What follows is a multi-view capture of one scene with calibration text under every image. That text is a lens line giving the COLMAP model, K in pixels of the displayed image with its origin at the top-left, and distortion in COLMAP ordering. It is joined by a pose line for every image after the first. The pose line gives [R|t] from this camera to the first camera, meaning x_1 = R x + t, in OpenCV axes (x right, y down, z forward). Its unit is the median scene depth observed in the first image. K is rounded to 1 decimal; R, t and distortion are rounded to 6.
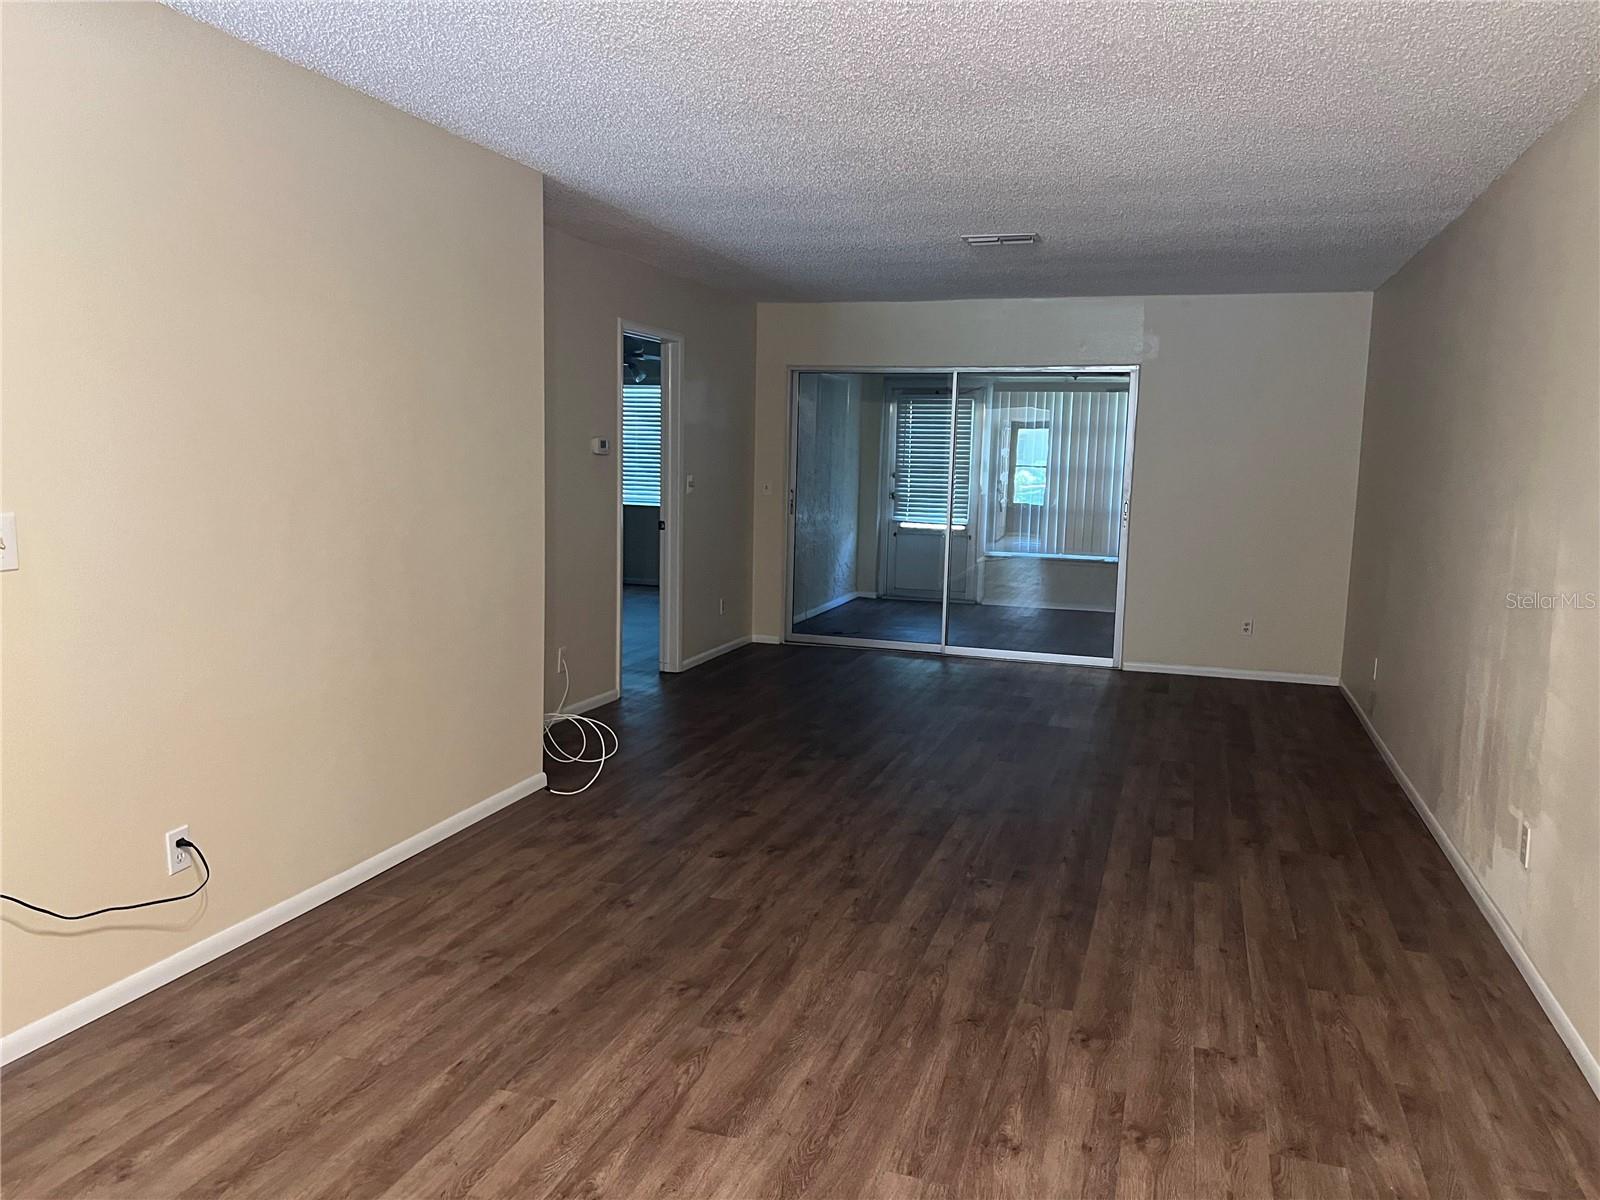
lens RADIAL K [[1211.7, 0, 800.0], [0, 1211.7, 600.0], [0, 0, 1]] dist [0.060256, -0.068760]
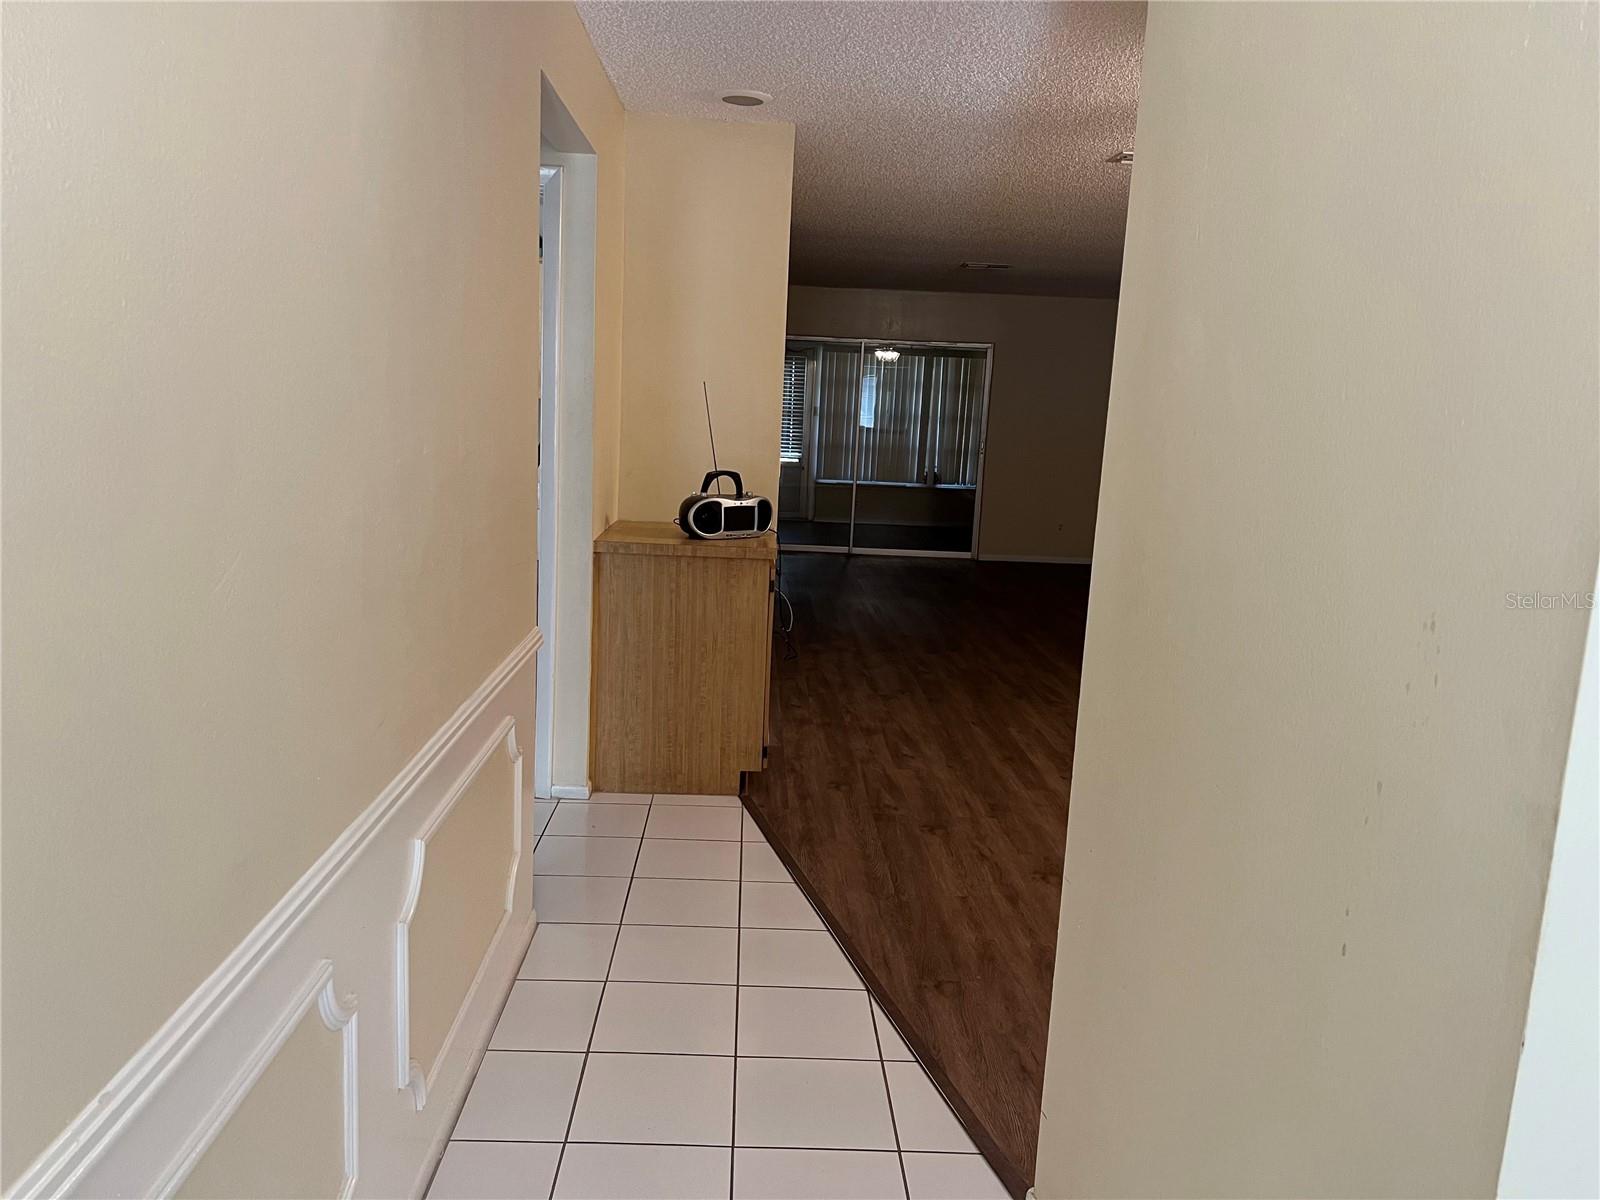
lens RADIAL K [[1211.7, 0, 800.0], [0, 1211.7, 600.0], [0, 0, 1]] dist [0.060256, -0.068760]
pose [[0.938289, -0.035211, 0.344054, -0.973705], [0.017709, 0.998390, 0.053883, 0.055812], [-0.345398, -0.044465, 0.937402, -0.595403]]
